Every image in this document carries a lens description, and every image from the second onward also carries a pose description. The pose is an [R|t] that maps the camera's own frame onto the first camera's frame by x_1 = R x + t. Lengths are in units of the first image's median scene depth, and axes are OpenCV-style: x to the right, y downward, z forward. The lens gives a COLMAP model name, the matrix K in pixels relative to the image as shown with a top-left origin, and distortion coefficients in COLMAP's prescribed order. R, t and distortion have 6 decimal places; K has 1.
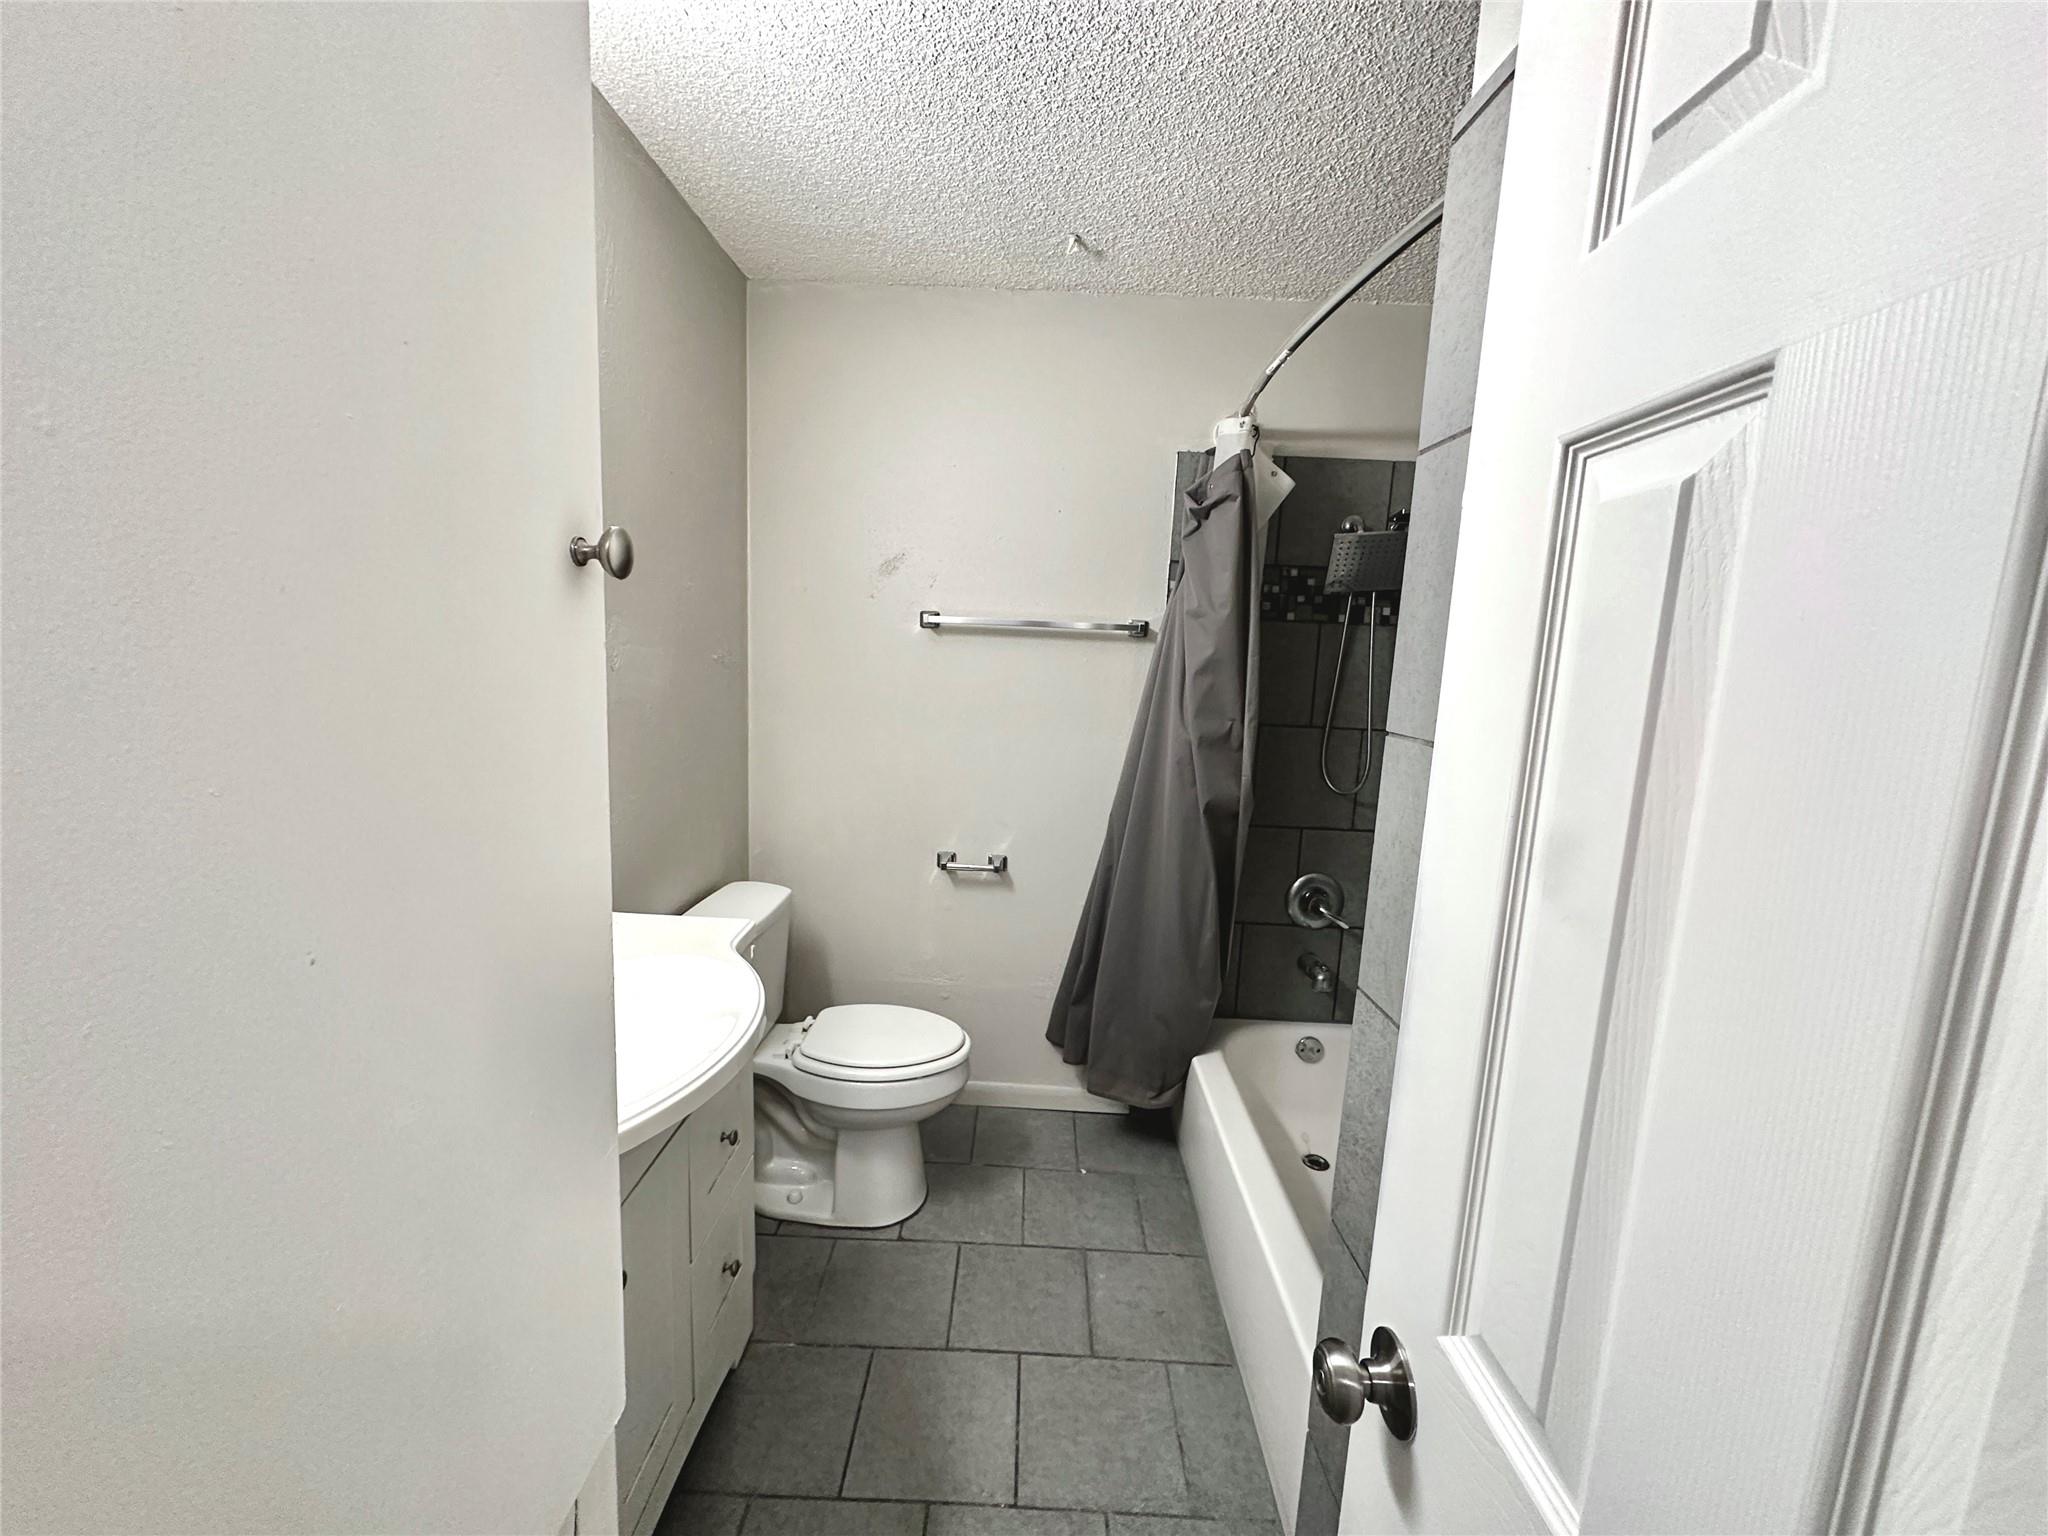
lens RADIAL K [[814.5, 0, 1020.3], [0, 814.5, 766.6], [0, 0, 1]] dist [-0.001719, 0.000525]
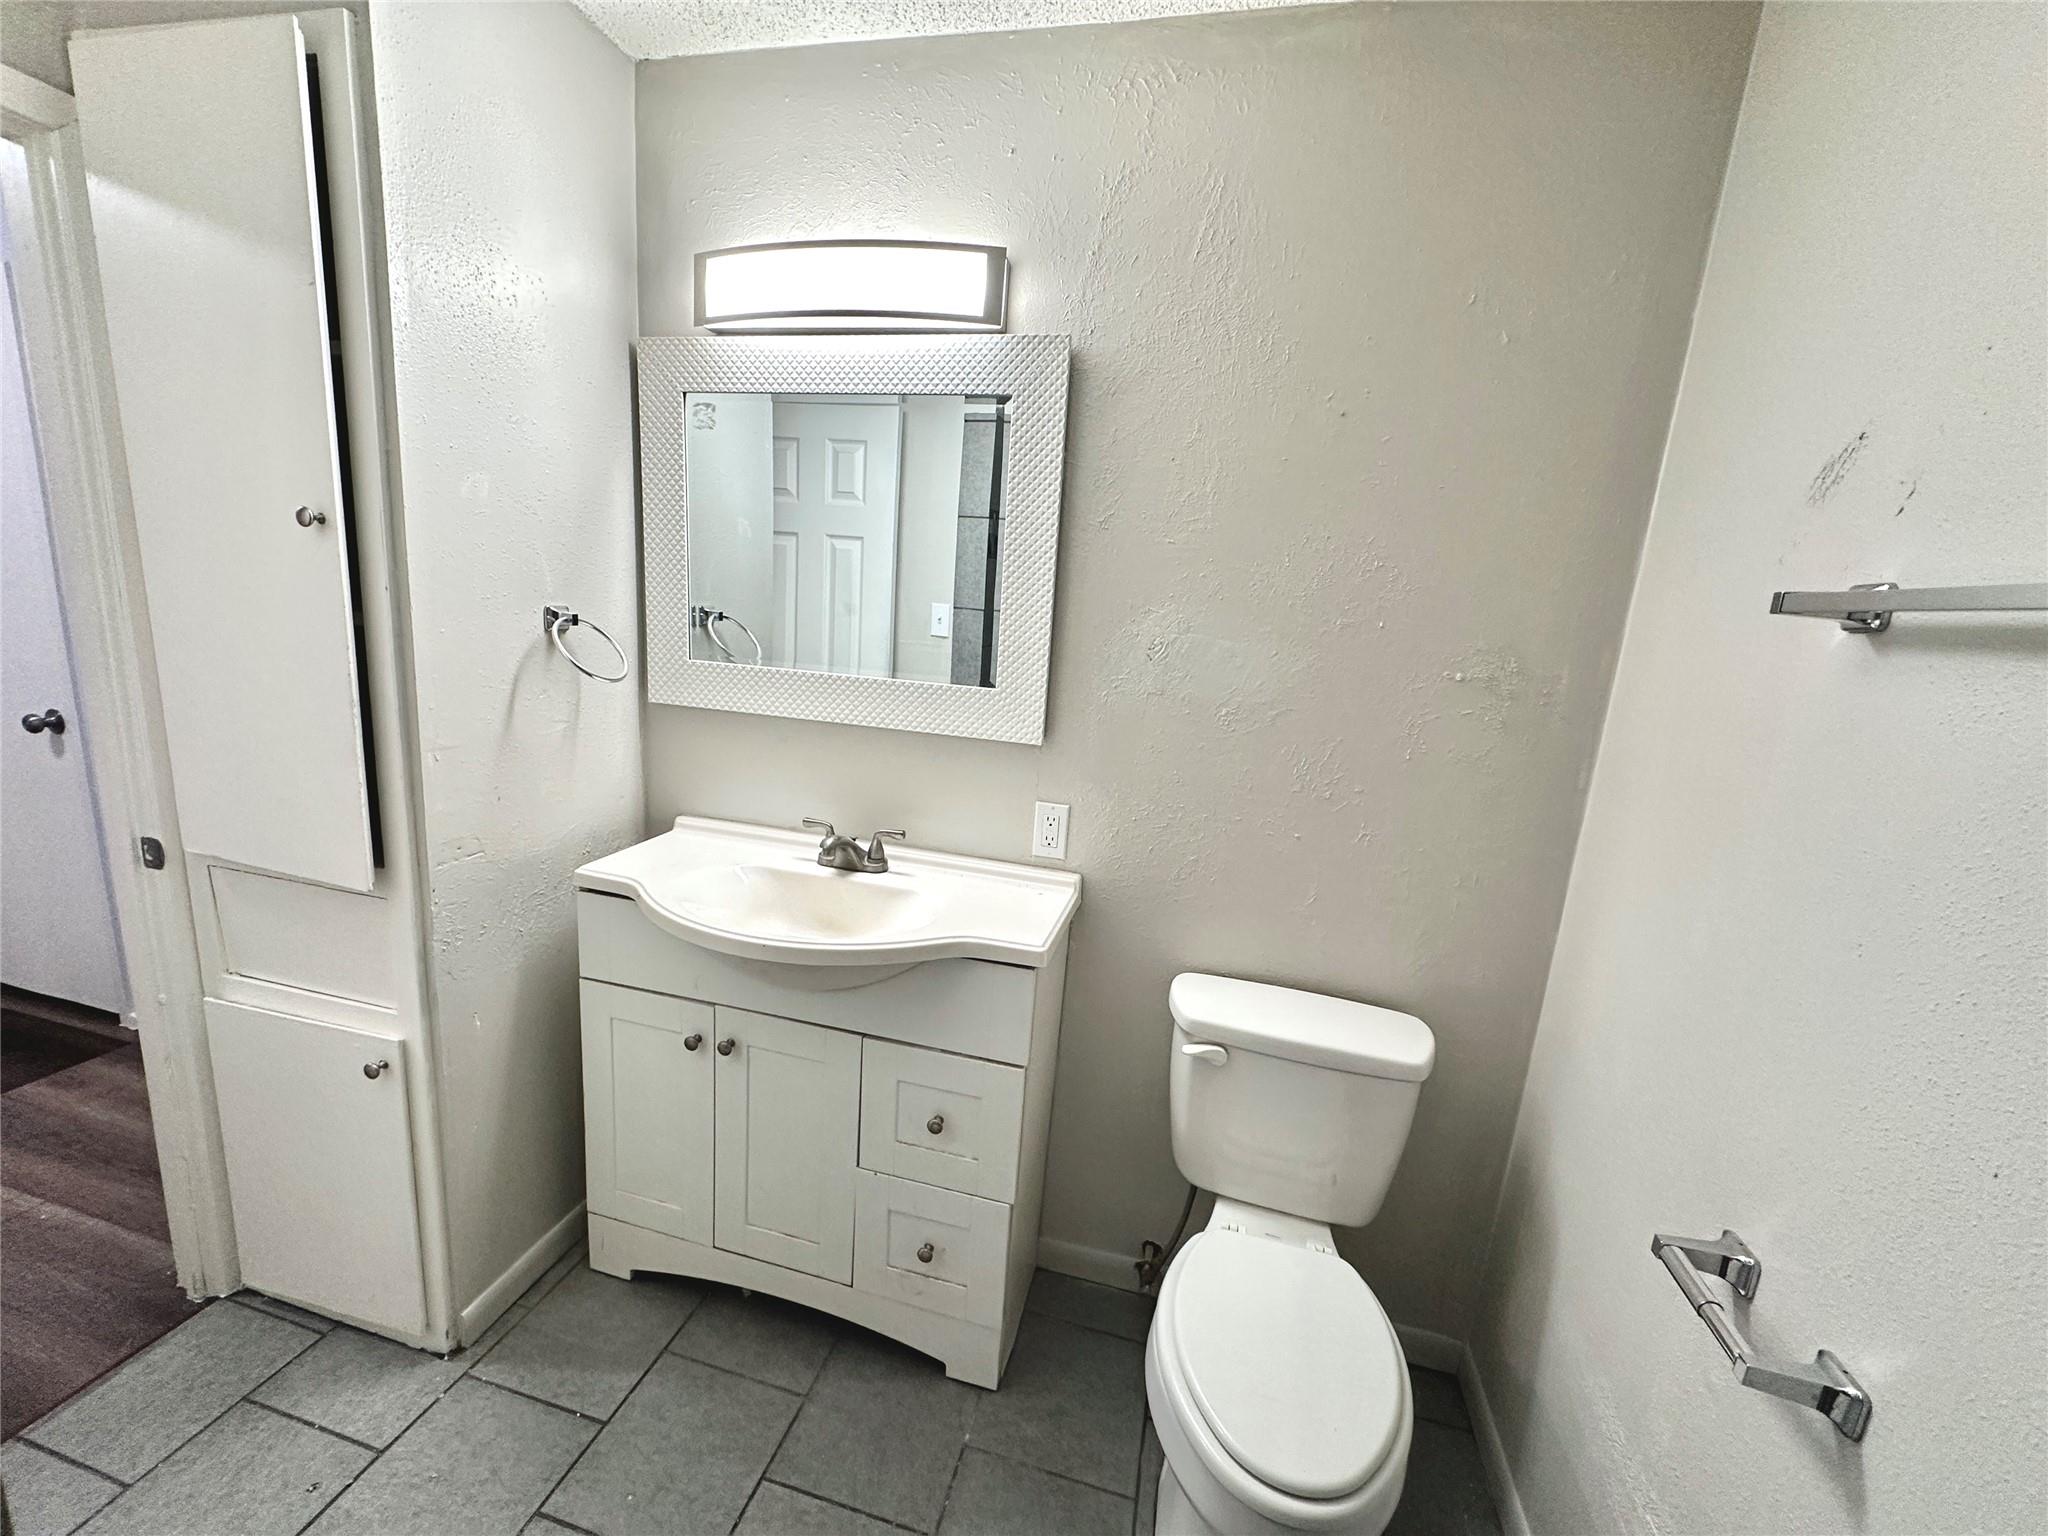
lens RADIAL K [[814.5, 0, 1016.0], [0, 814.5, 764.8], [0, 0, 1]] dist [-0.001719, 0.000525]
pose [[-0.217926, 0.133191, -0.966834, 0.339981], [-0.230136, 0.955696, 0.183530, -0.102957], [0.948444, 0.262499, -0.177619, 0.782732]]
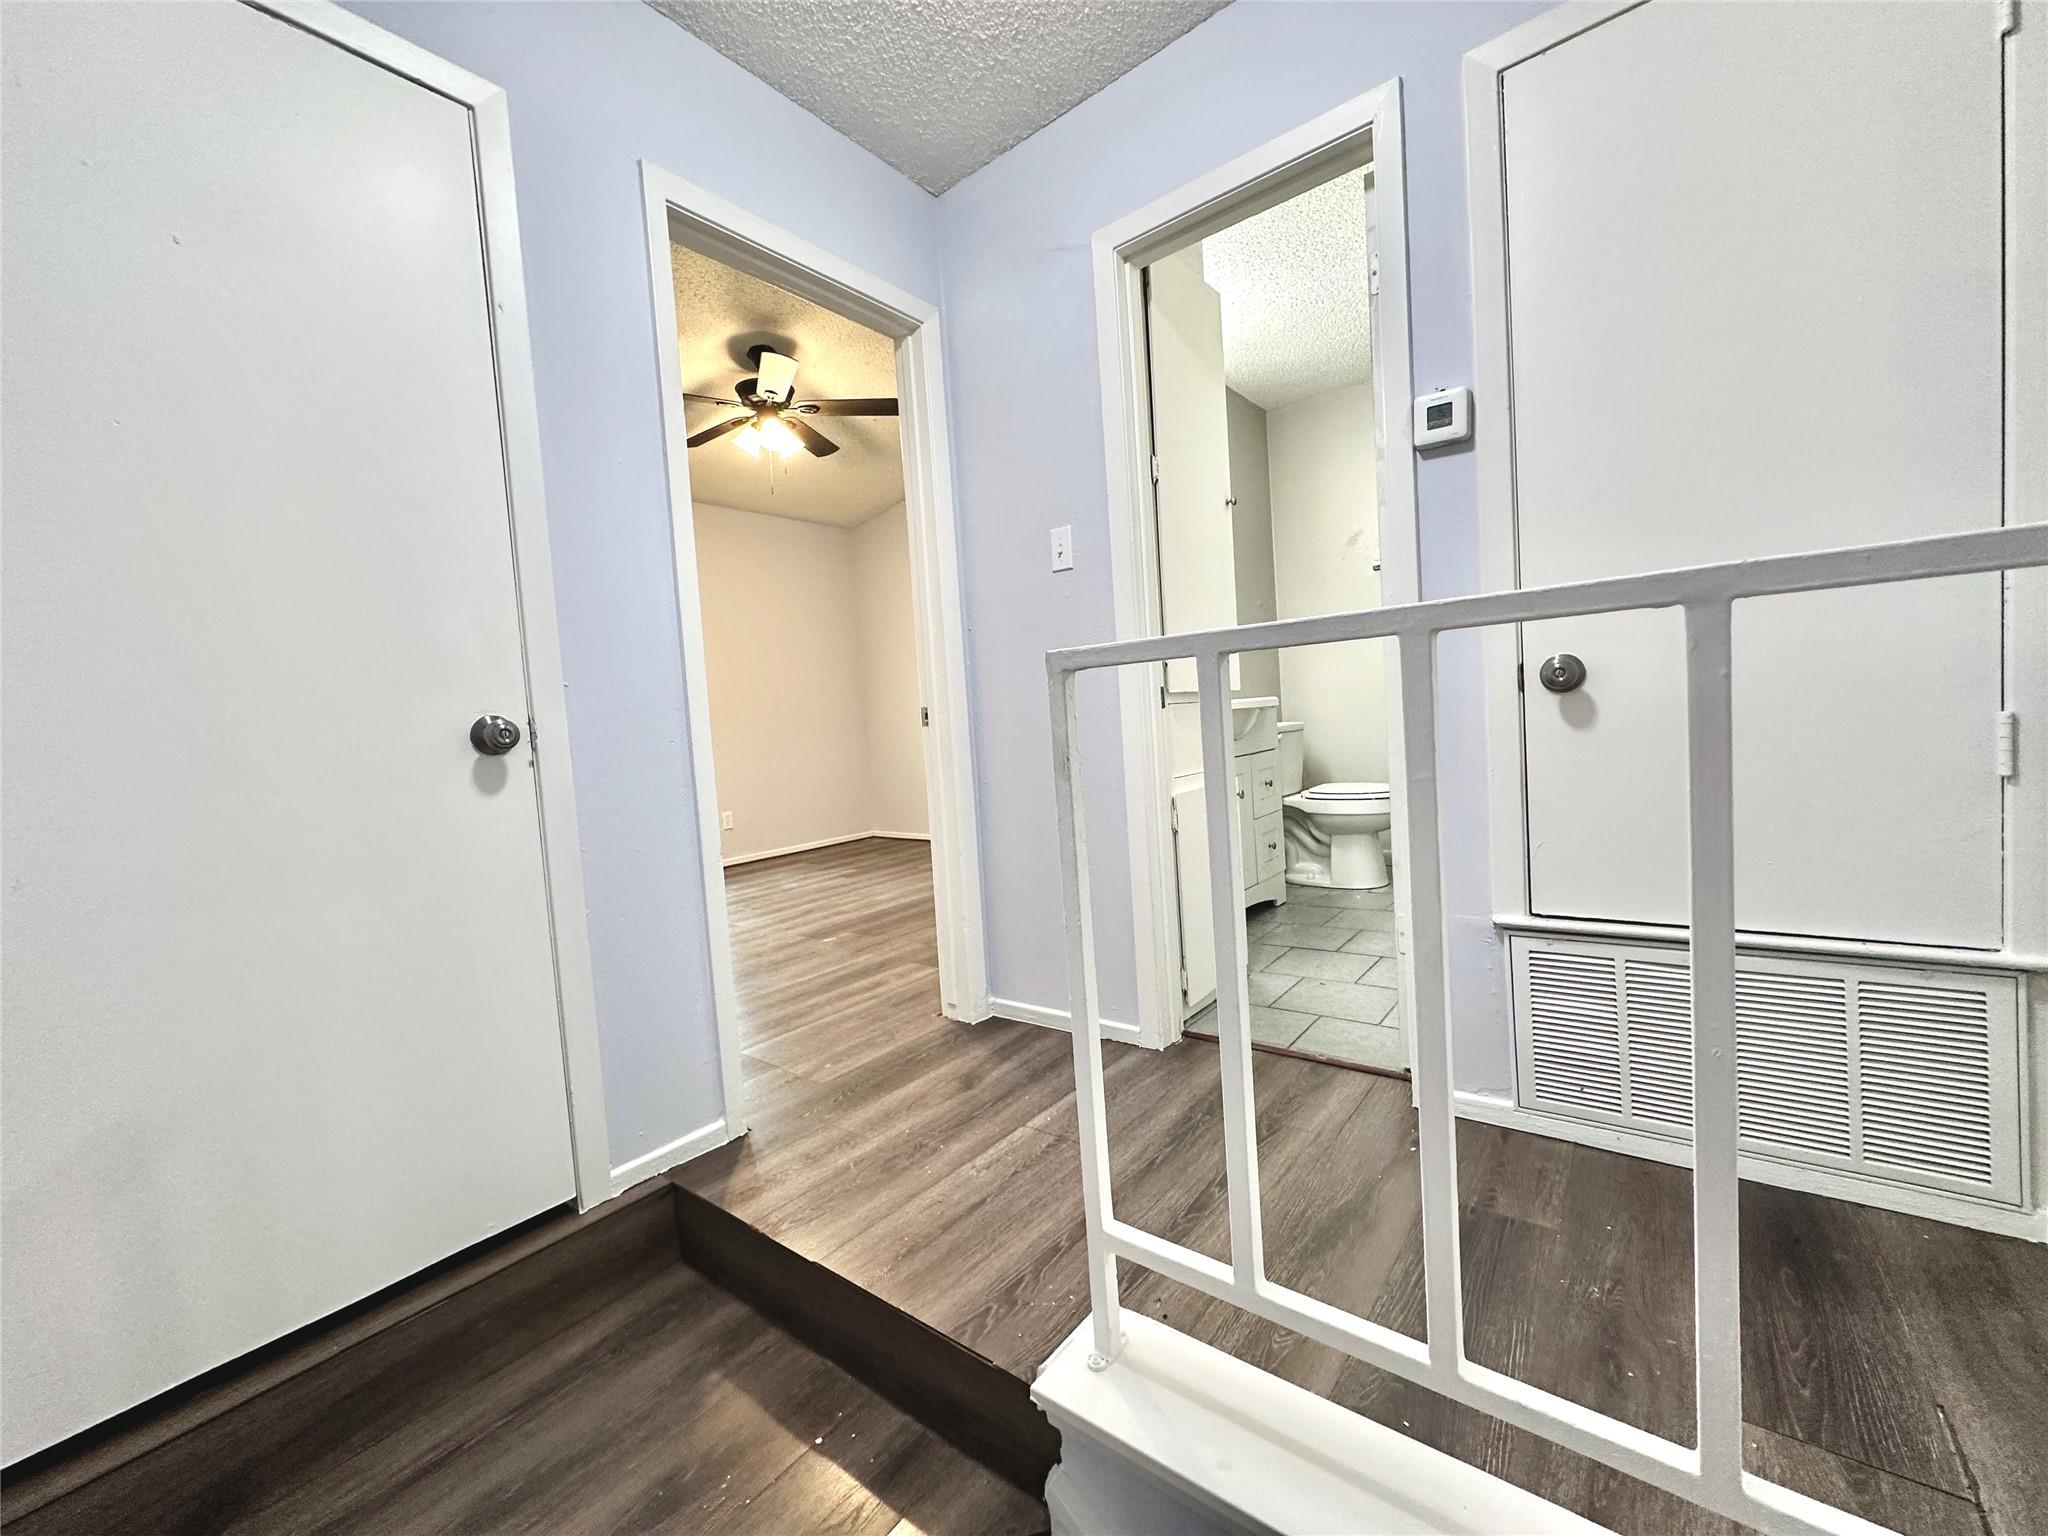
lens RADIAL K [[814.5, 0, 1021.0], [0, 814.5, 768.5], [0, 0, 1]] dist [-0.001719, 0.000525]
pose [[0.786862, -0.063778, -0.613825, 0.342449], [0.014347, 0.996267, -0.085123, 0.407314], [0.616962, 0.058173, 0.784840, -0.835439]]
